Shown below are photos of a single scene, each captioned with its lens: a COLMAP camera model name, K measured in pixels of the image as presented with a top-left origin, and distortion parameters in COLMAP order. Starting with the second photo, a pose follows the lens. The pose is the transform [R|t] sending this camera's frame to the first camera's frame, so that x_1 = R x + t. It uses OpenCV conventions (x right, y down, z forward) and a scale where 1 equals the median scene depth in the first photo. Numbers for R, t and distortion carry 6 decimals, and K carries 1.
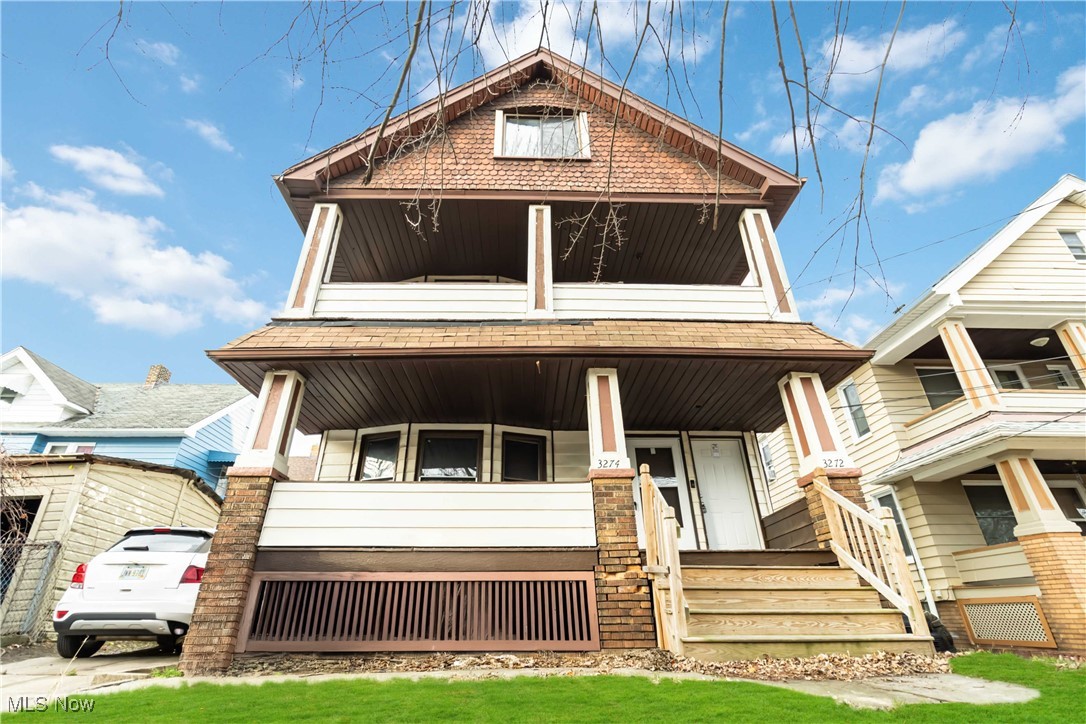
lens RADIAL K [[519.6, 0, 539.9], [0, 519.6, 331.1], [0, 0, 1]] dist [-0.001543, 0.000868]
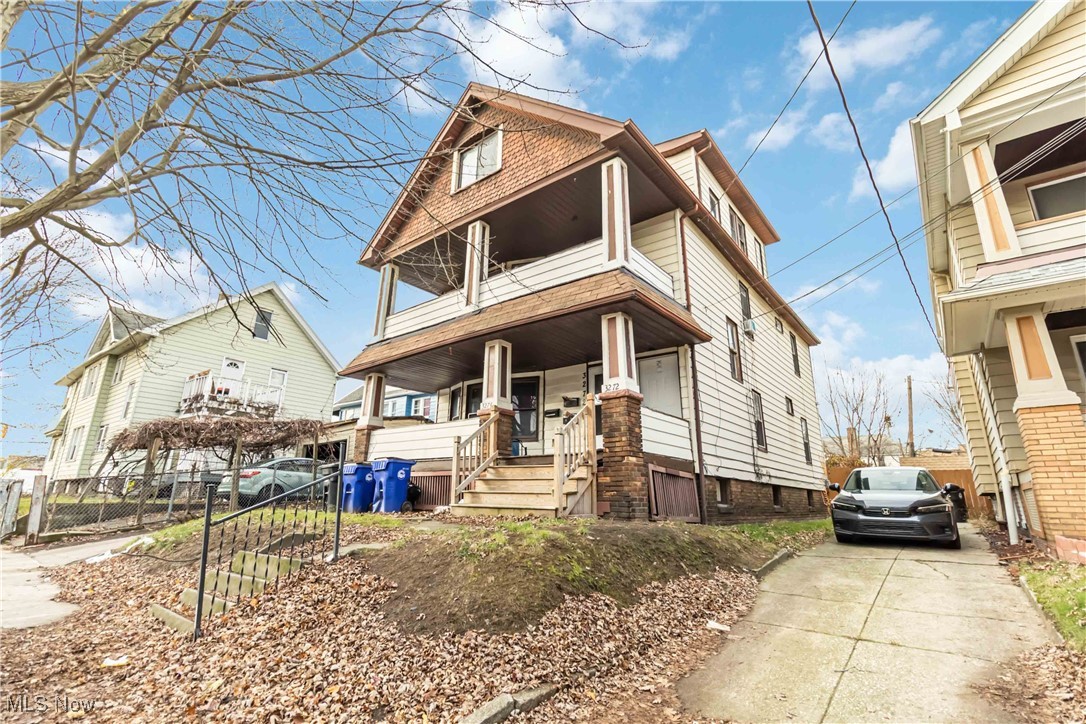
lens RADIAL K [[519.6, 0, 539.9], [0, 519.6, 331.1], [0, 0, 1]] dist [-0.001543, 0.000868]
pose [[0.740440, -0.186851, -0.645628, 0.972686], [0.314053, 0.945452, 0.086550, -0.033555], [0.594239, -0.266846, 0.758731, -0.031620]]
